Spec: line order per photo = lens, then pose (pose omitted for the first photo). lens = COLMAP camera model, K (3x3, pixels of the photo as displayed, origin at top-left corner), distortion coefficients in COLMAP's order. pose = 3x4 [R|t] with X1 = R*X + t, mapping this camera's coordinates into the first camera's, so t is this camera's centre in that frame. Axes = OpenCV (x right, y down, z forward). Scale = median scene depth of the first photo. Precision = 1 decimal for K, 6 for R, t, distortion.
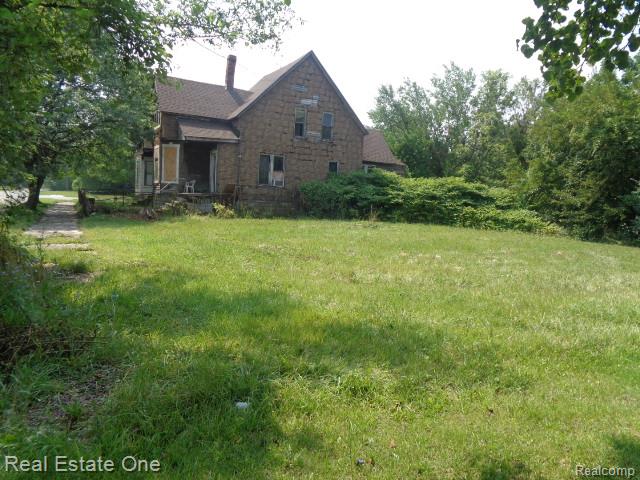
lens RADIAL K [[471.8, 0, 323.2], [0, 471.8, 237.6], [0, 0, 1]] dist [-0.012645, 0.013581]
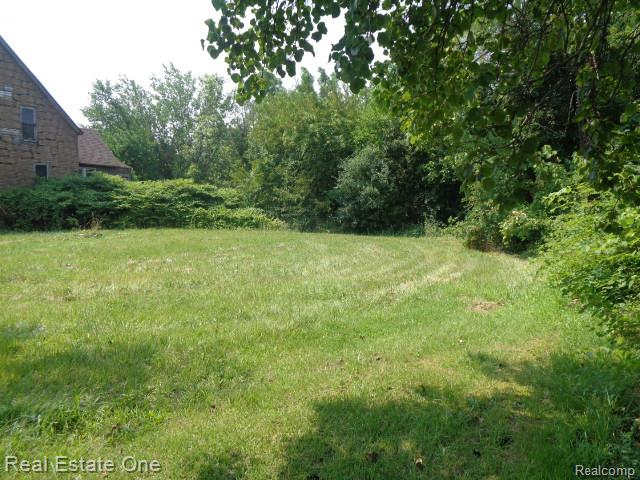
lens RADIAL K [[471.8, 0, 319.4], [0, 471.8, 238.8], [0, 0, 1]] dist [-0.012645, 0.013581]
pose [[0.856449, -0.089094, 0.508485, 0.010730], [0.090146, 0.995672, 0.022620, 0.001080], [-0.508299, 0.026465, 0.860774, 0.000948]]
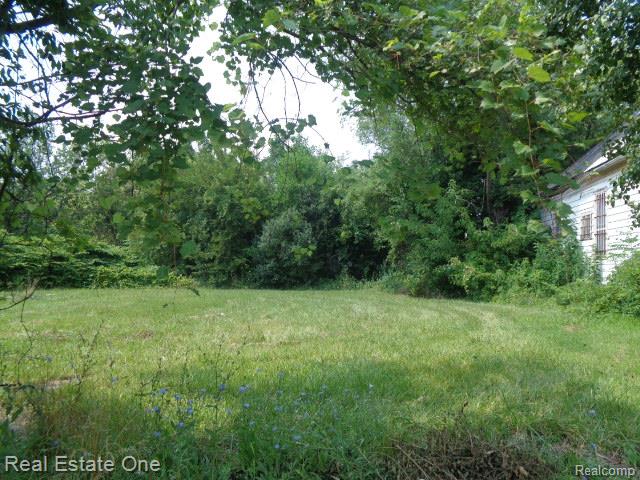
lens RADIAL K [[471.8, 0, 322.8], [0, 471.8, 237.8], [0, 0, 1]] dist [-0.012645, 0.013581]
pose [[0.601124, -0.015185, 0.799012, -0.223567], [0.107376, 0.992288, -0.061925, -0.018687], [-0.791909, 0.123020, 0.598118, 0.083602]]
